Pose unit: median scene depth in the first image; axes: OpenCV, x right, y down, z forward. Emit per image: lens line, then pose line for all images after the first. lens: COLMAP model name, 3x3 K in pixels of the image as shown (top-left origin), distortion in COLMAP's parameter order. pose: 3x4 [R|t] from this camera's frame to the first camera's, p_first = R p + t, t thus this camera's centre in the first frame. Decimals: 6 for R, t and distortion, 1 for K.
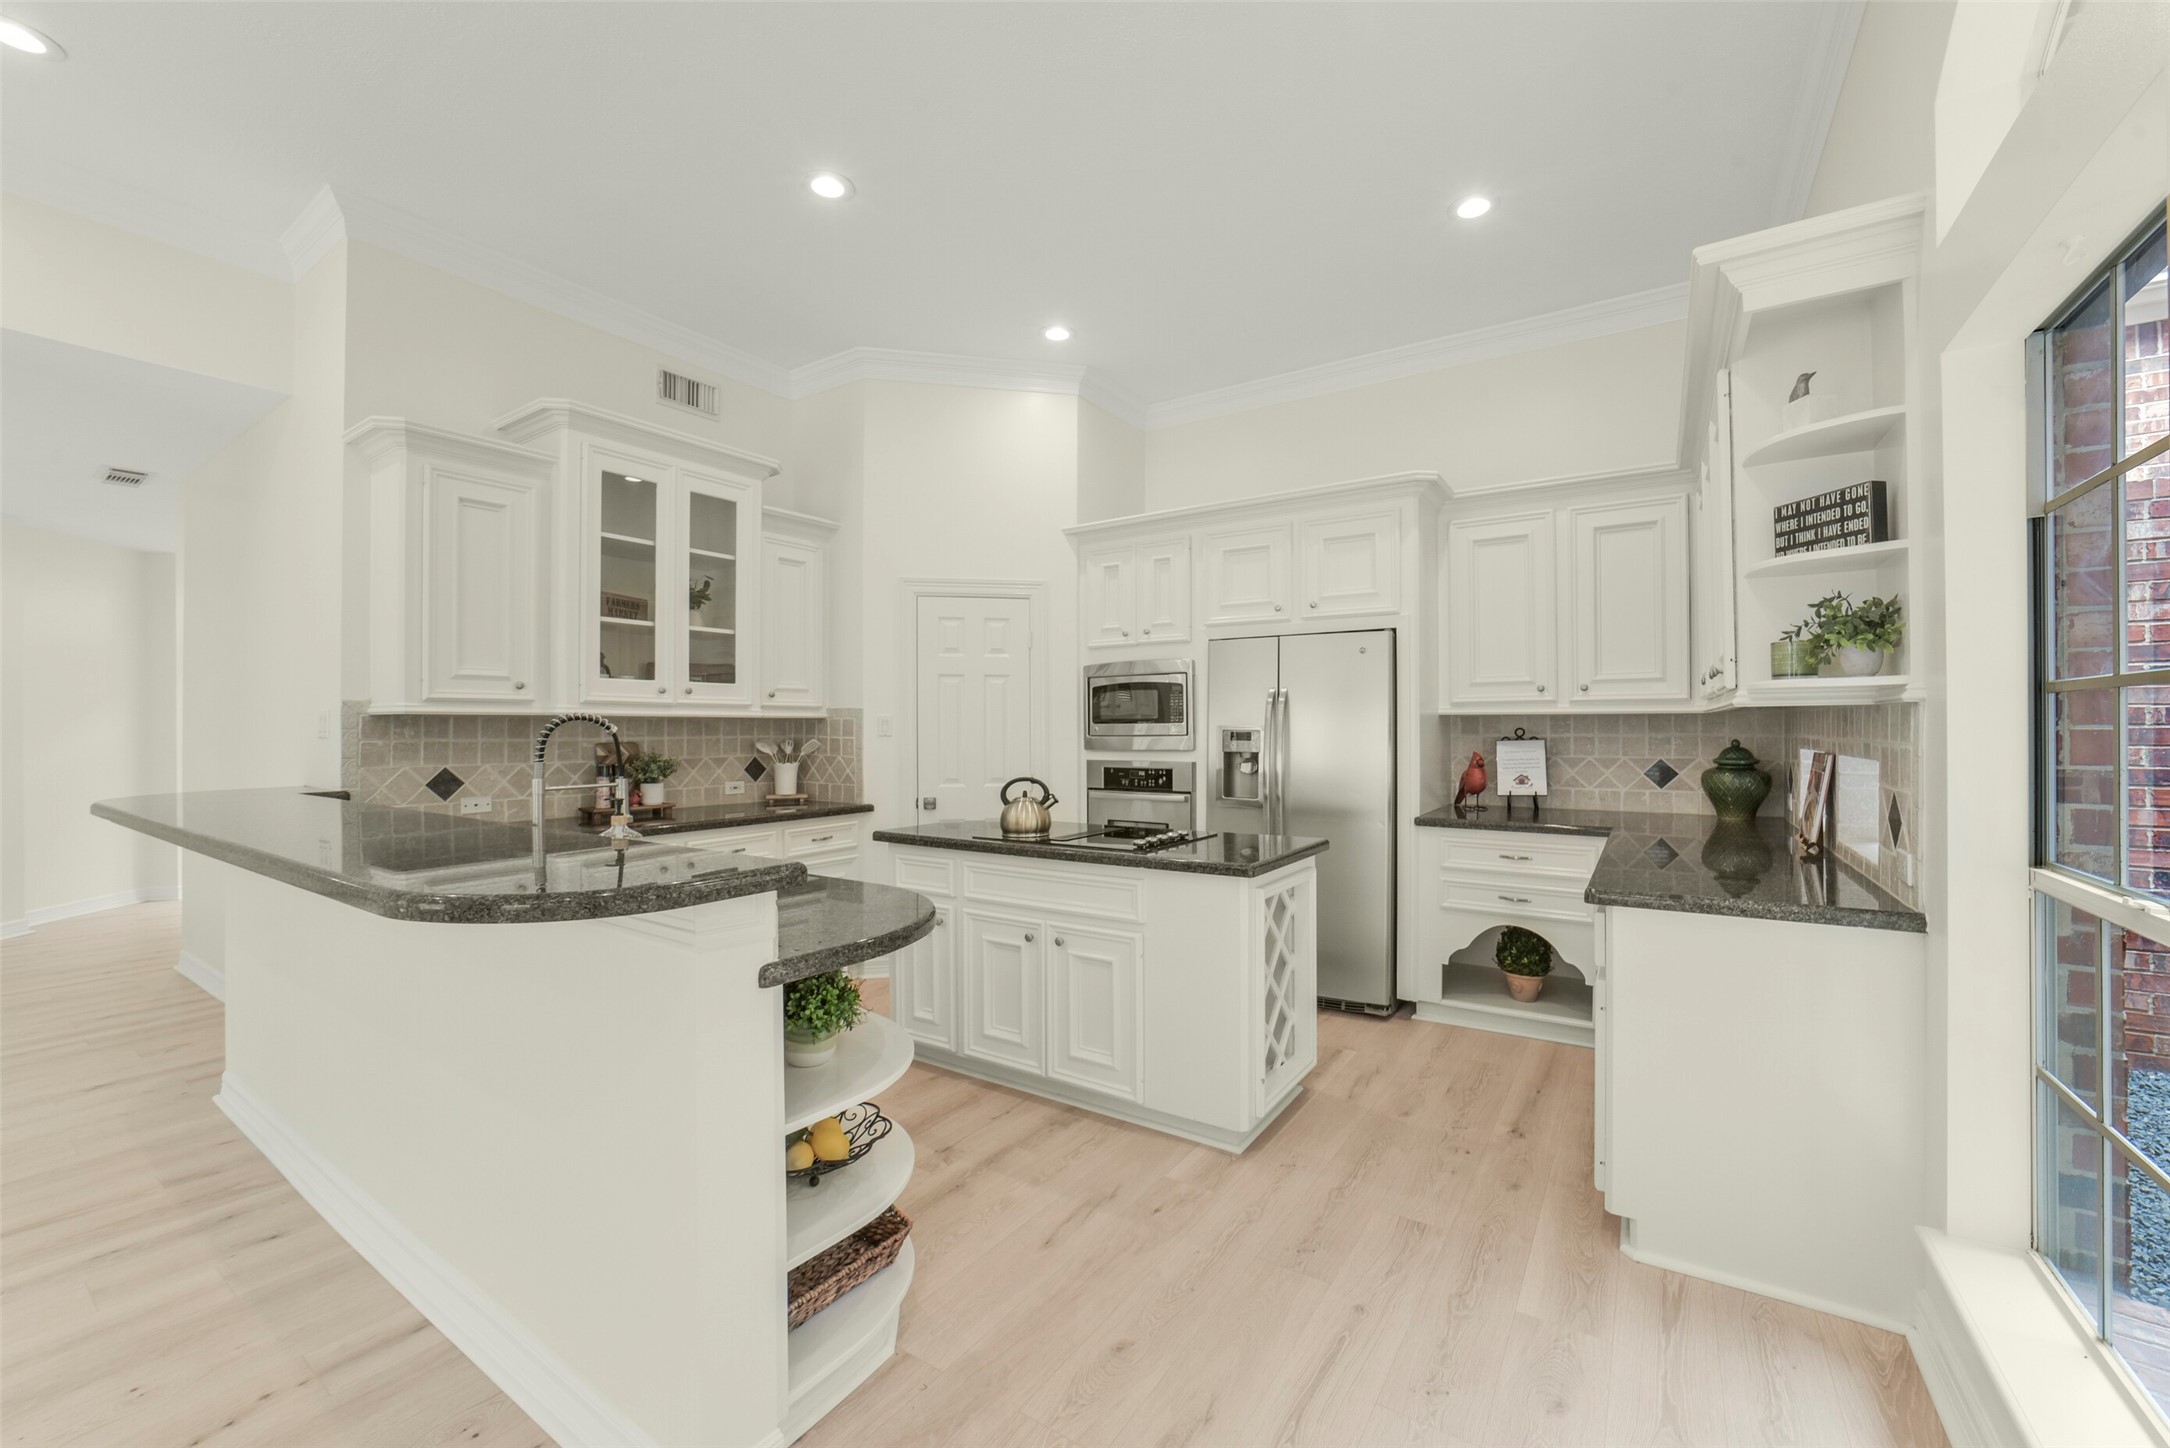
lens RADIAL K [[852.3, 0, 1079.7], [0, 852.3, 729.4], [0, 0, 1]] dist [-0.038641, 0.008886]
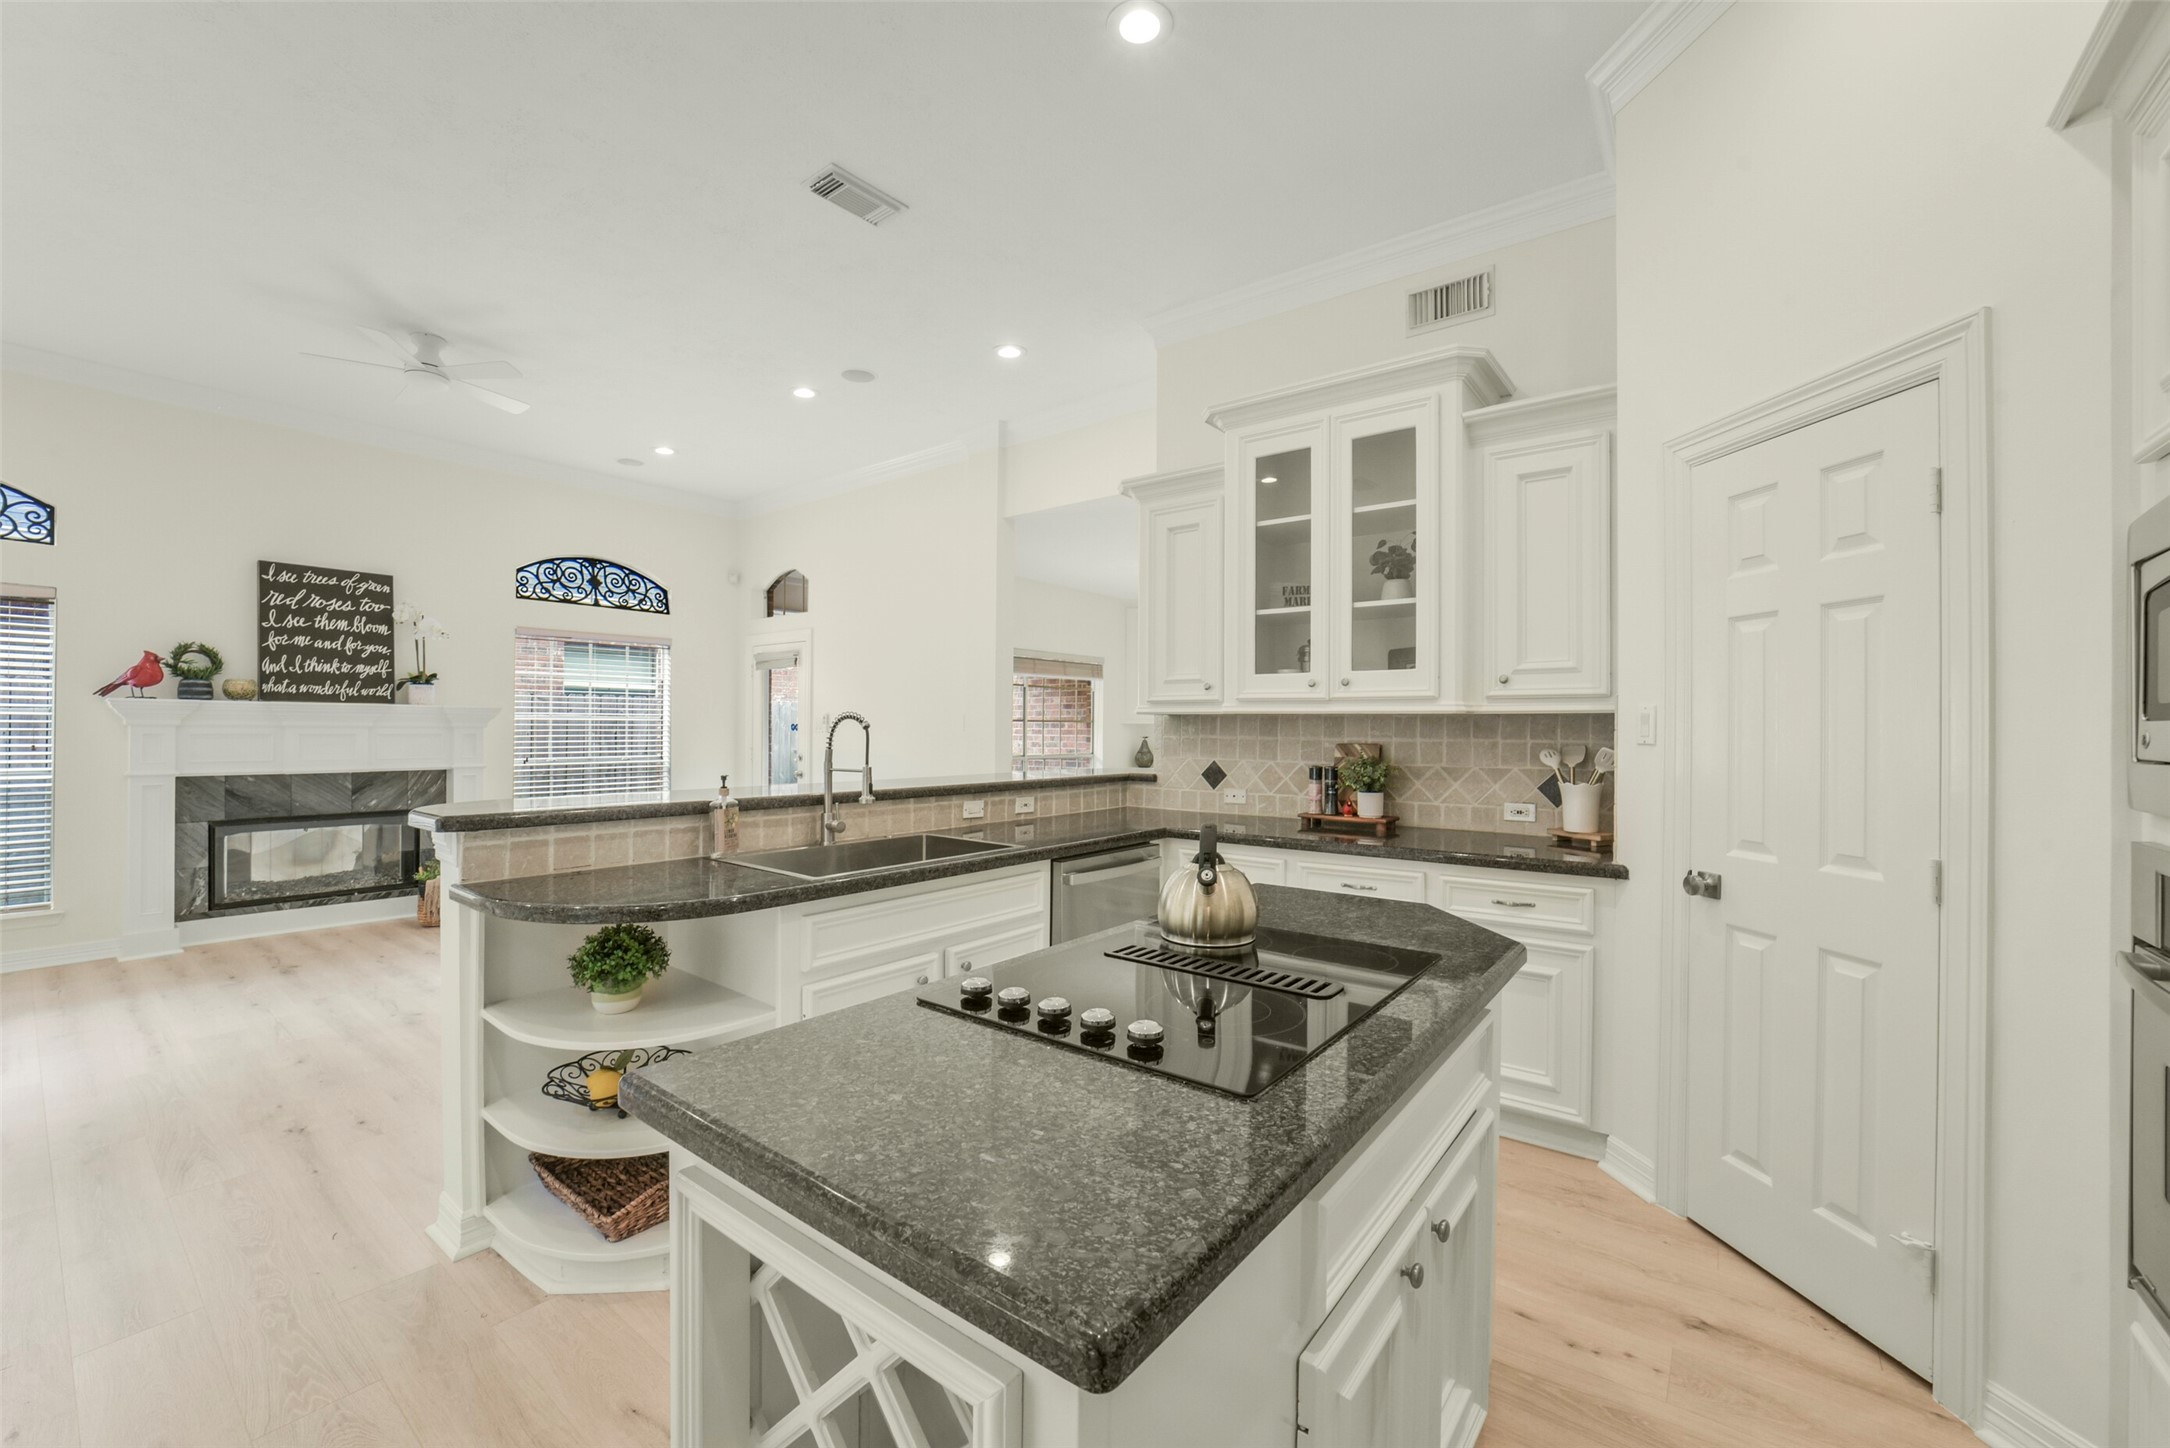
lens RADIAL K [[852.3, 0, 1093.4], [0, 852.3, 725.2], [0, 0, 1]] dist [-0.038641, 0.008886]
pose [[-0.048053, 0.003102, -0.998840, 0.374771], [-0.005177, 0.999981, 0.003355, -0.005443], [0.998831, 0.005332, -0.048036, 0.794604]]
